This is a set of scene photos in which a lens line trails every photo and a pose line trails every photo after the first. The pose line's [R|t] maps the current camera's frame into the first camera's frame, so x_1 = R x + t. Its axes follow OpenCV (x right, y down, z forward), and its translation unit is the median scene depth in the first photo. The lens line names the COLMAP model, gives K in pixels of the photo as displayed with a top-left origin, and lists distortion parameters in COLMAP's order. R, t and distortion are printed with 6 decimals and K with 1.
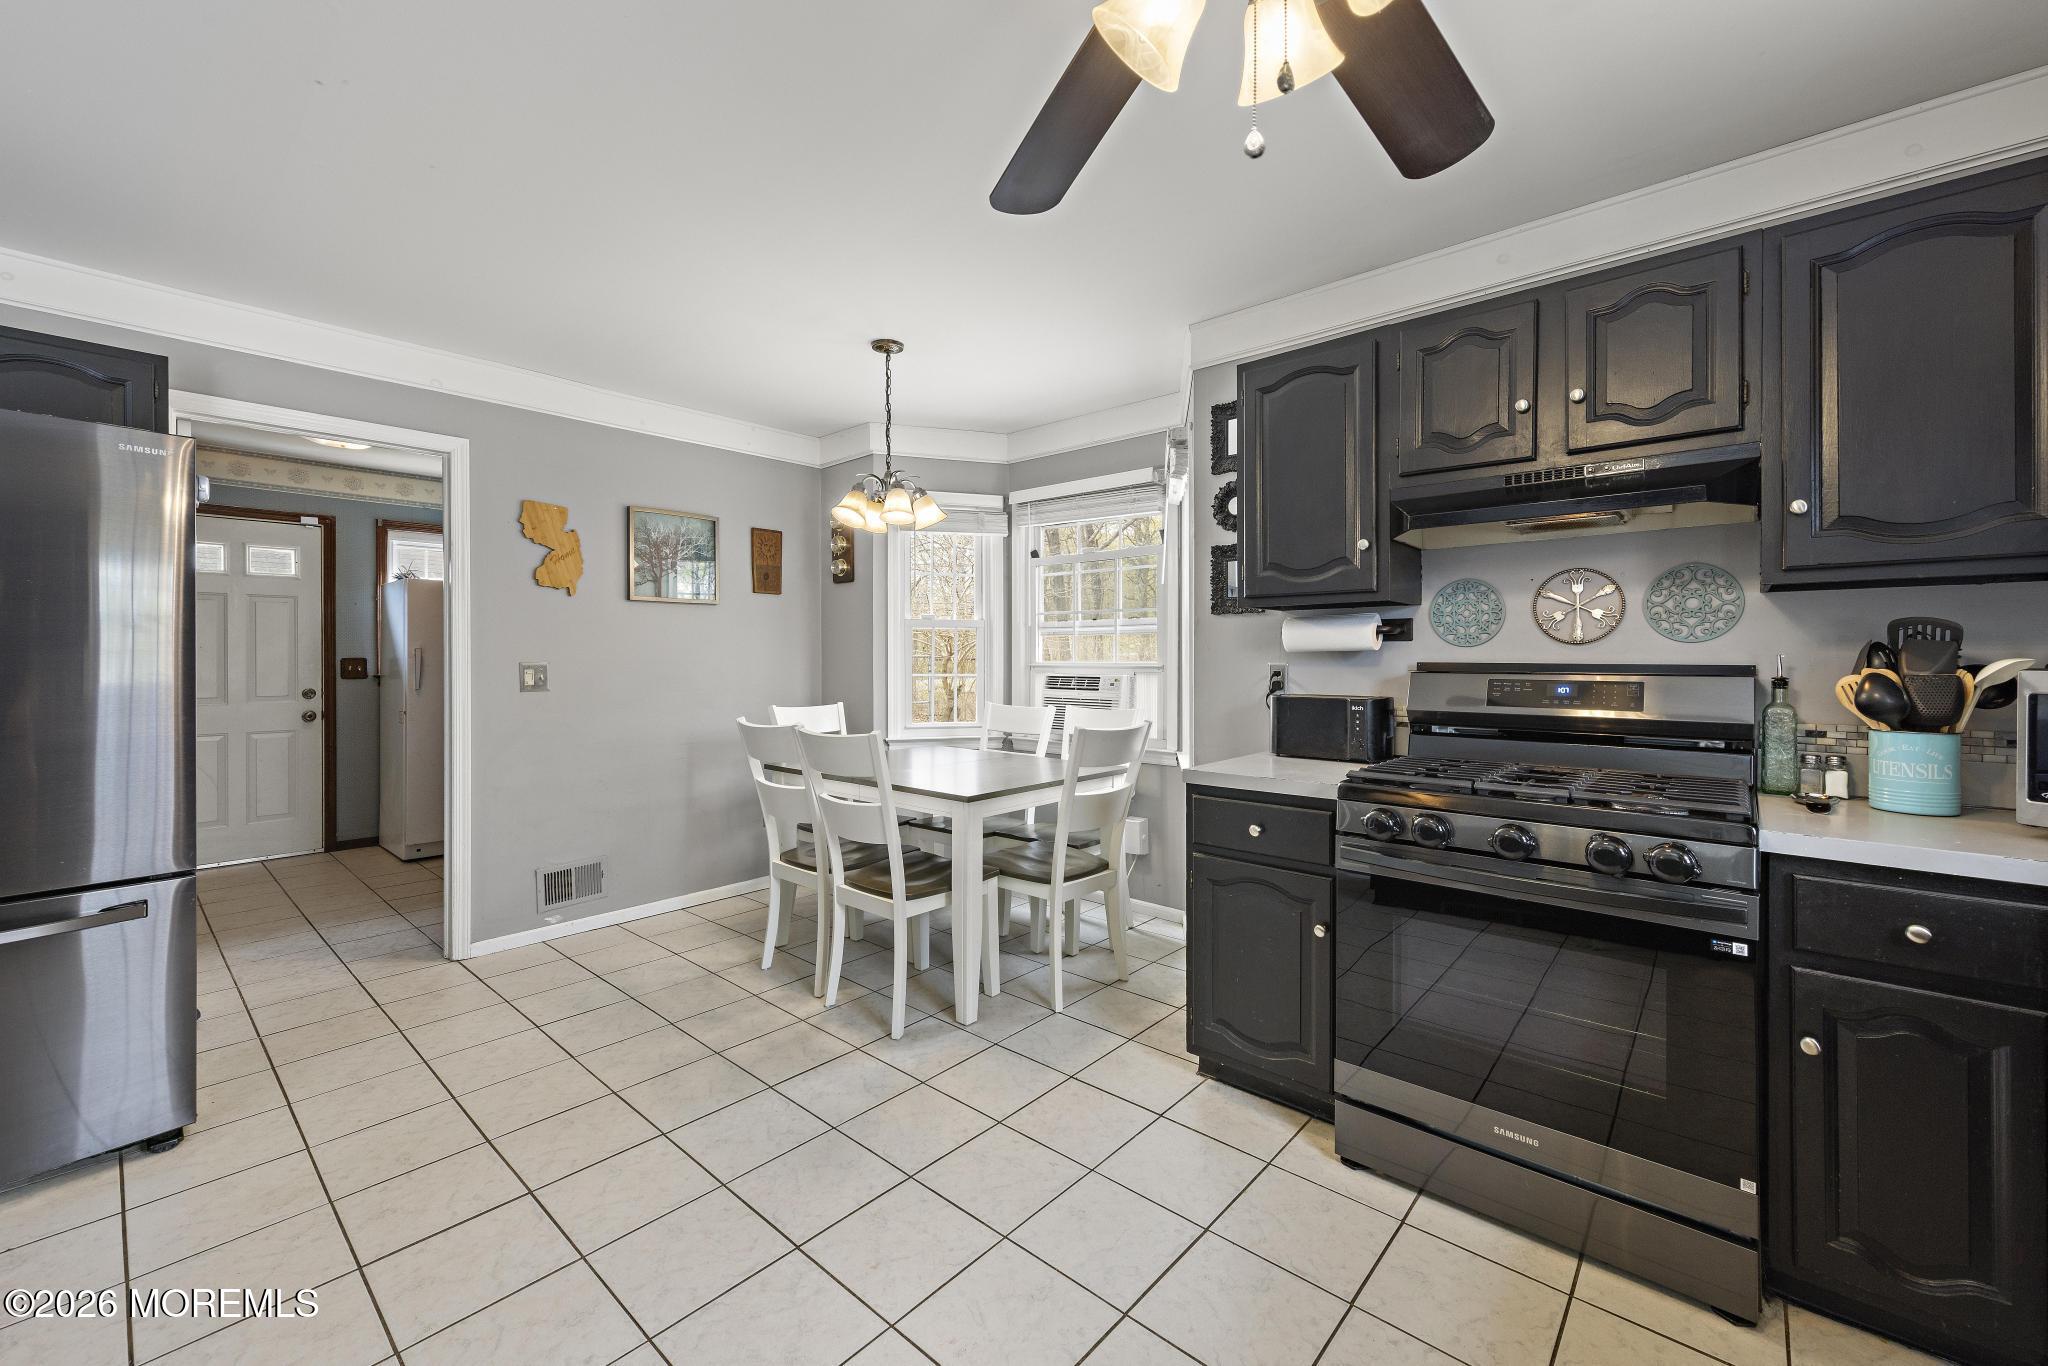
lens RADIAL K [[815.7, 0, 1026.1], [0, 815.7, 658.0], [0, 0, 1]] dist [0.000806, 0.000053]
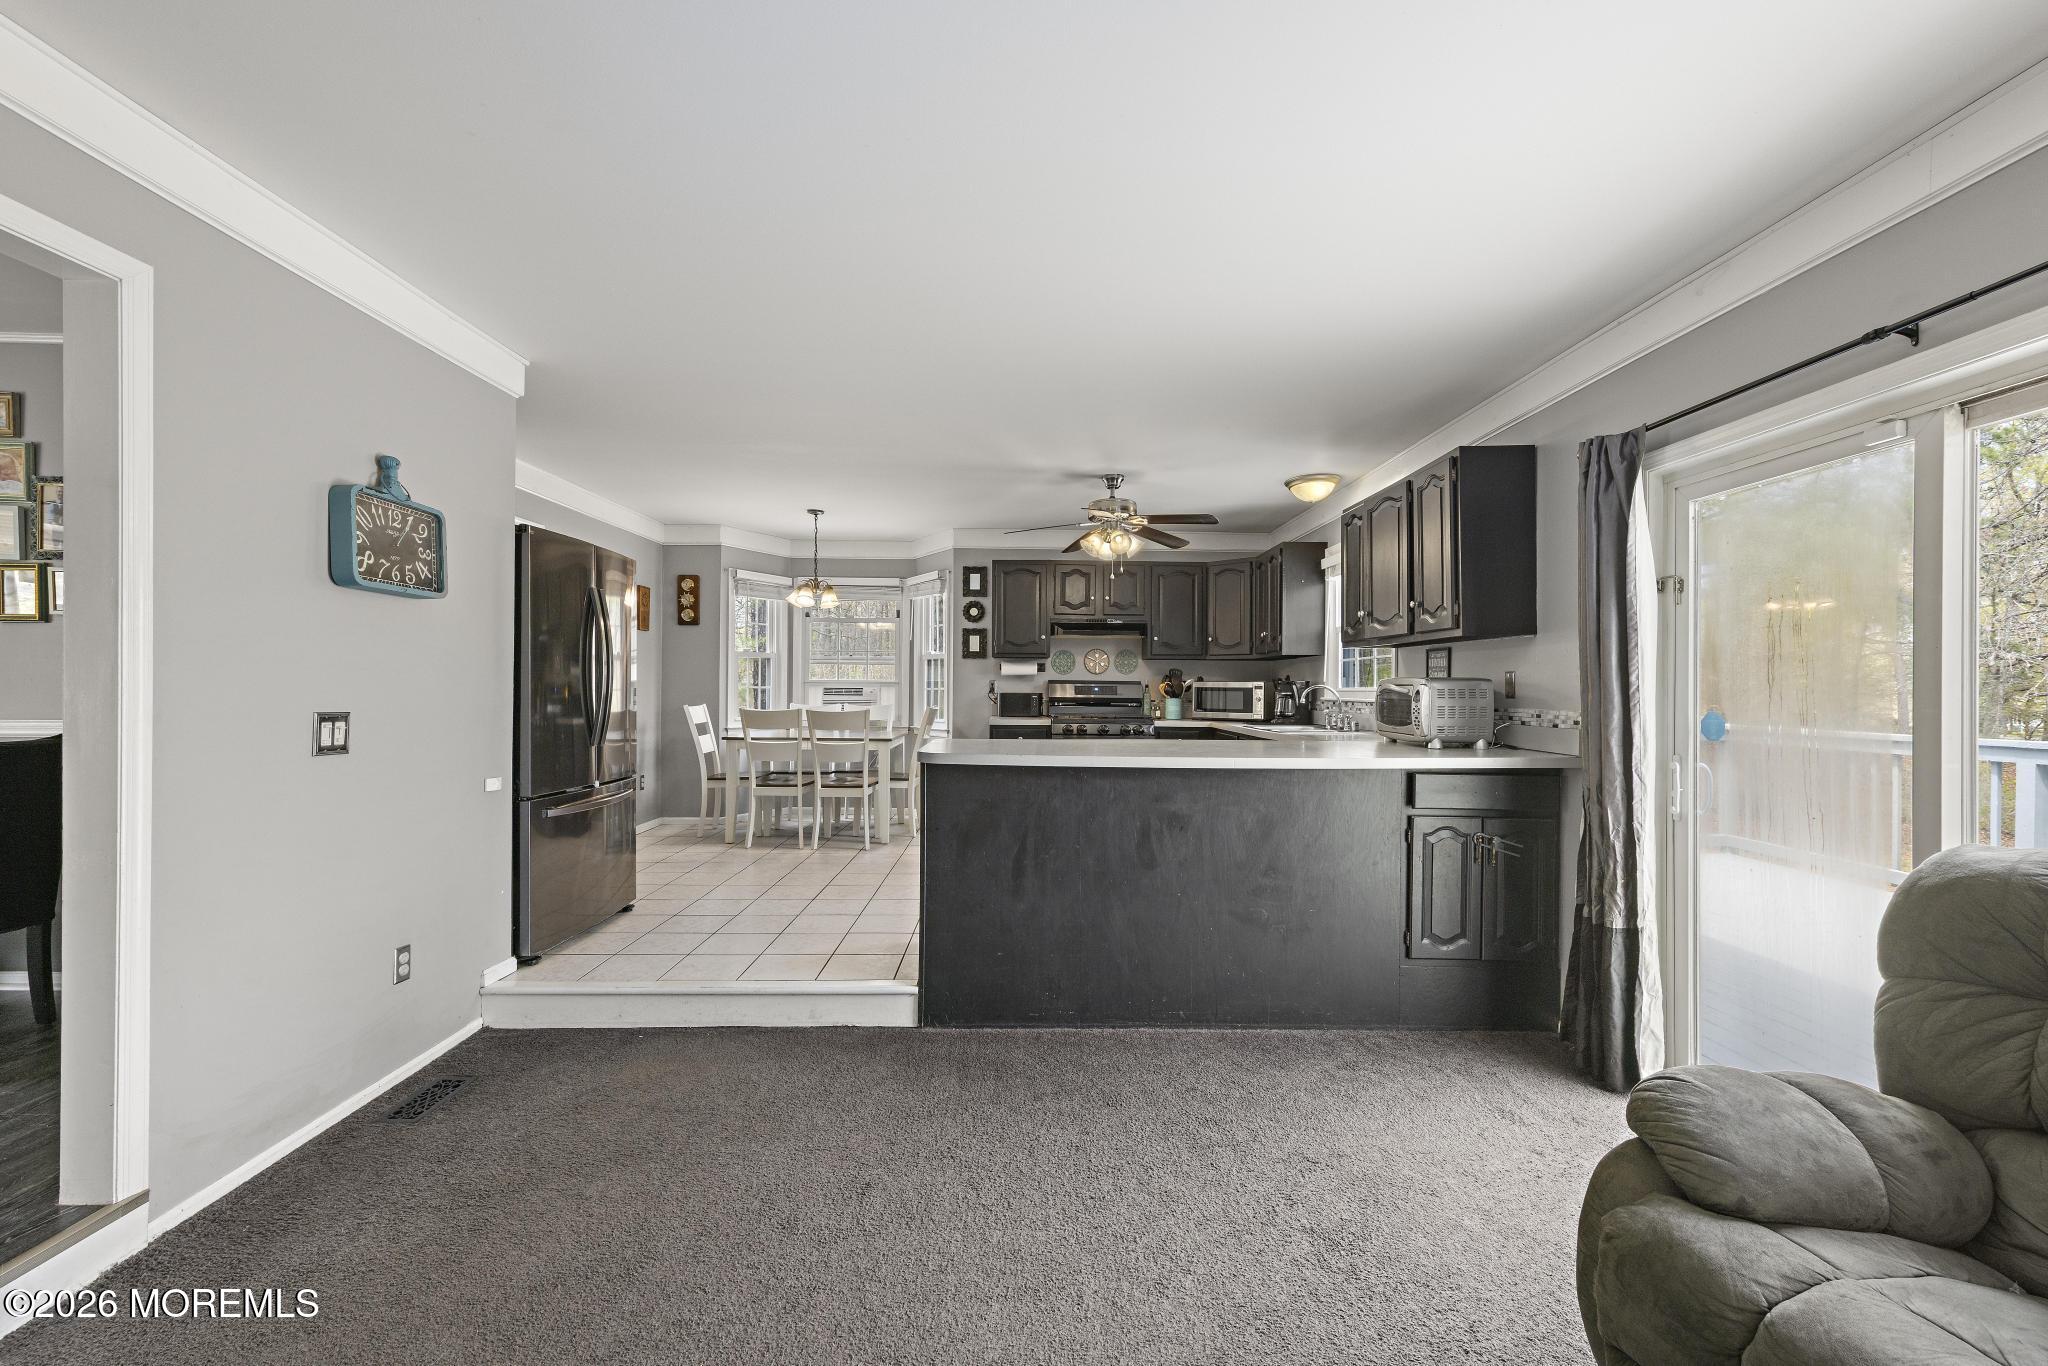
lens RADIAL K [[816.6, 0, 1033.0], [0, 816.6, 688.3], [0, 0, 1]] dist [0.000941, -0.000018]
pose [[0.734123, 0.006264, 0.678988, -1.375281], [-0.008486, 0.999964, -0.000050, 0.033136], [-0.678964, -0.005725, 0.734150, -0.940499]]
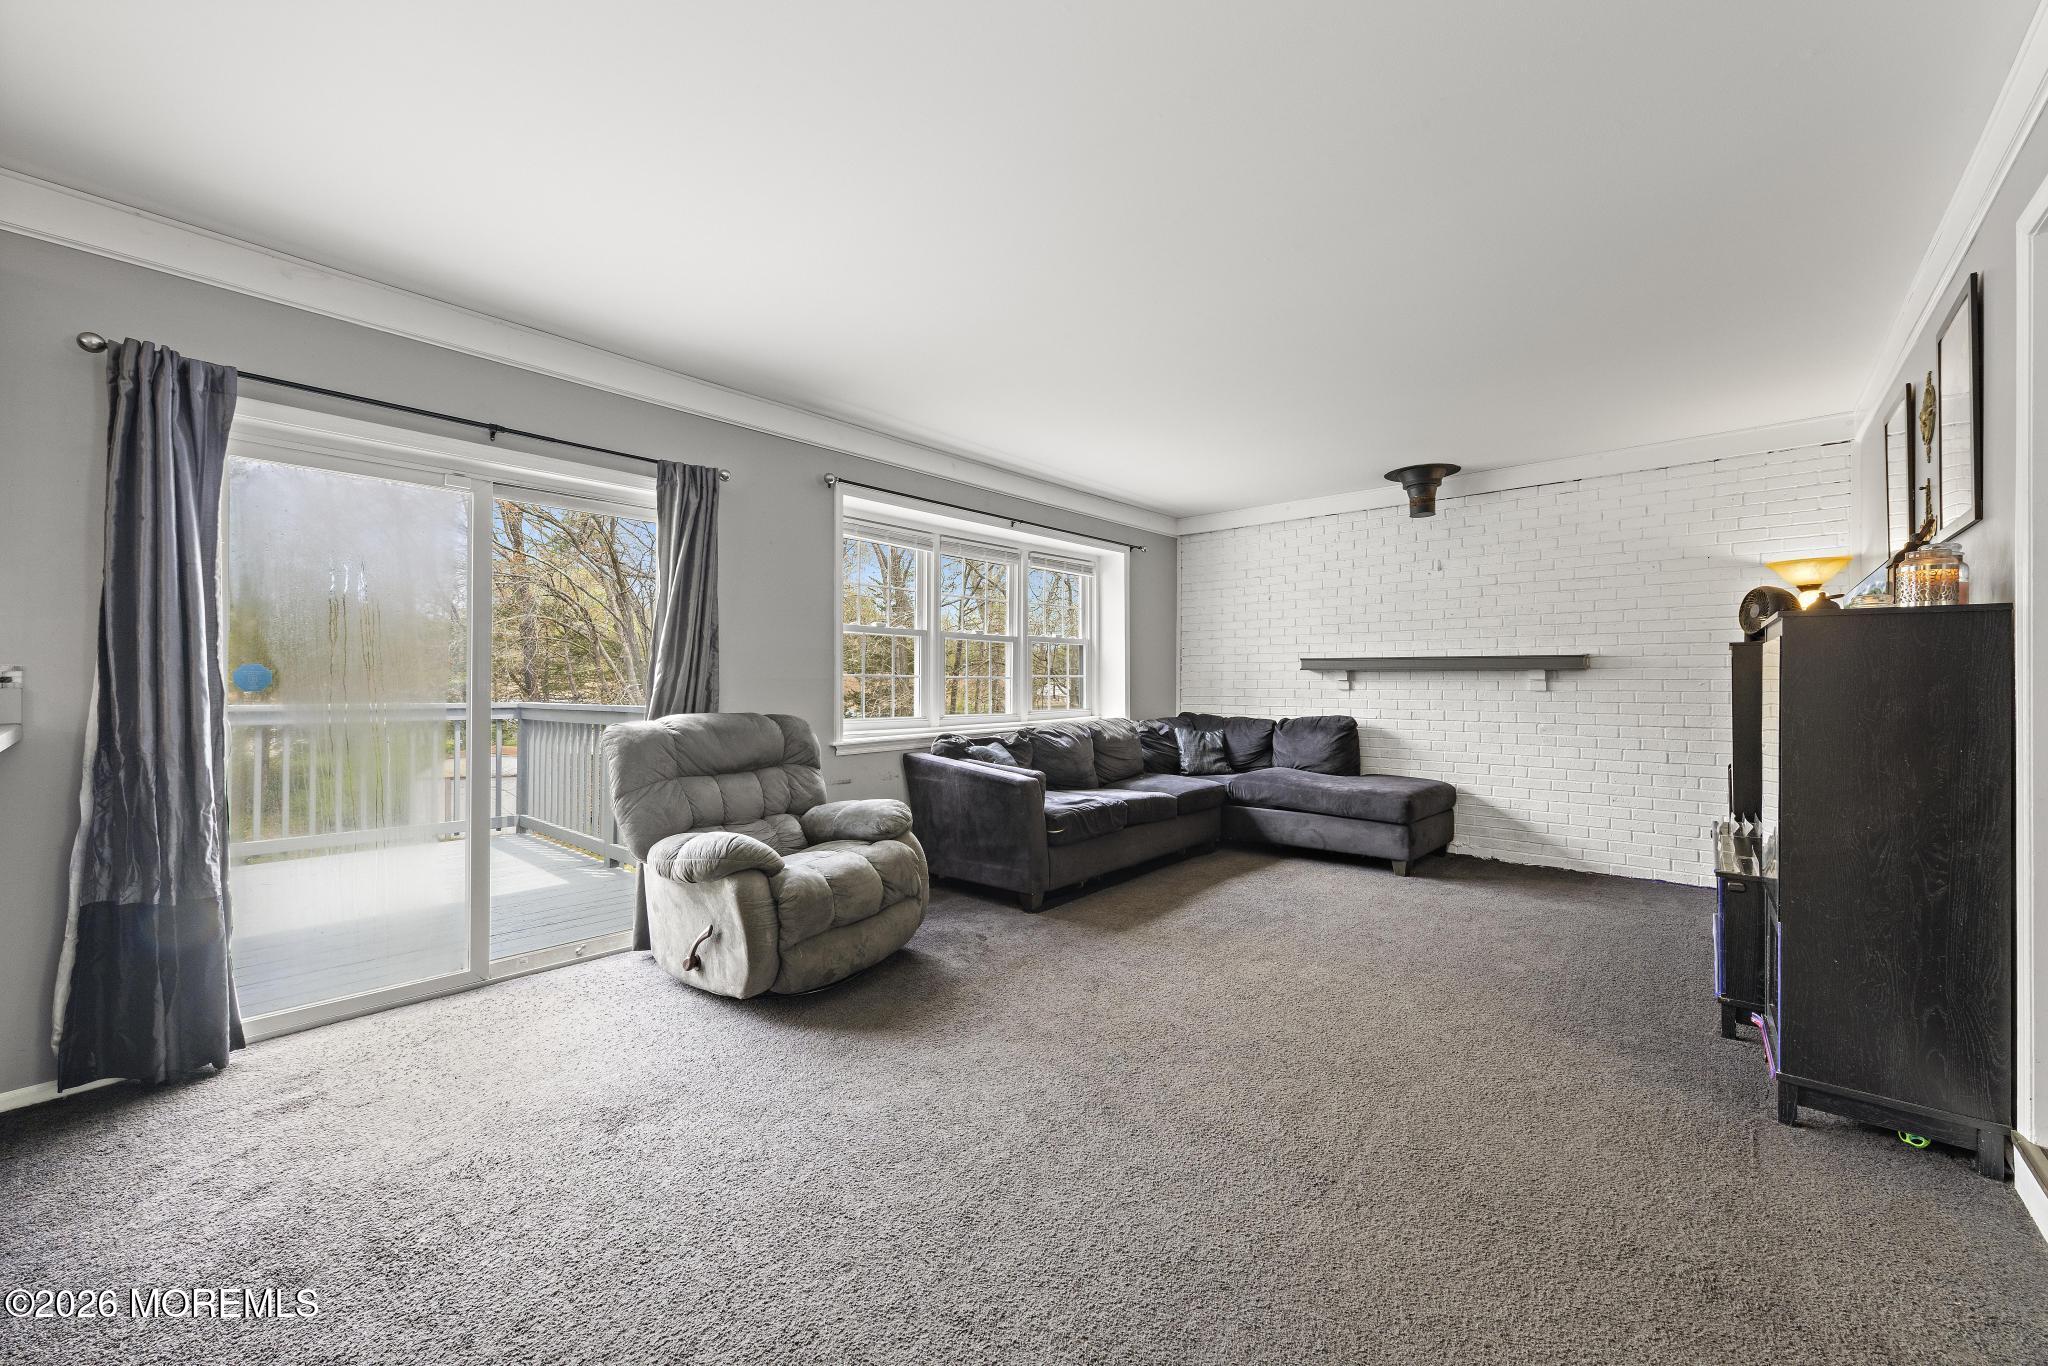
lens RADIAL K [[785.0, 0, 1024.0], [0, 785.0, 683.0], [0, 0, 1]] dist [0.000147, 0.000005]
pose [[-0.999972, 0.001217, 0.007437, -1.080160], [0.001194, 0.999995, -0.003085, 0.085072], [-0.007441, -0.003076, -0.999968, 0.285106]]
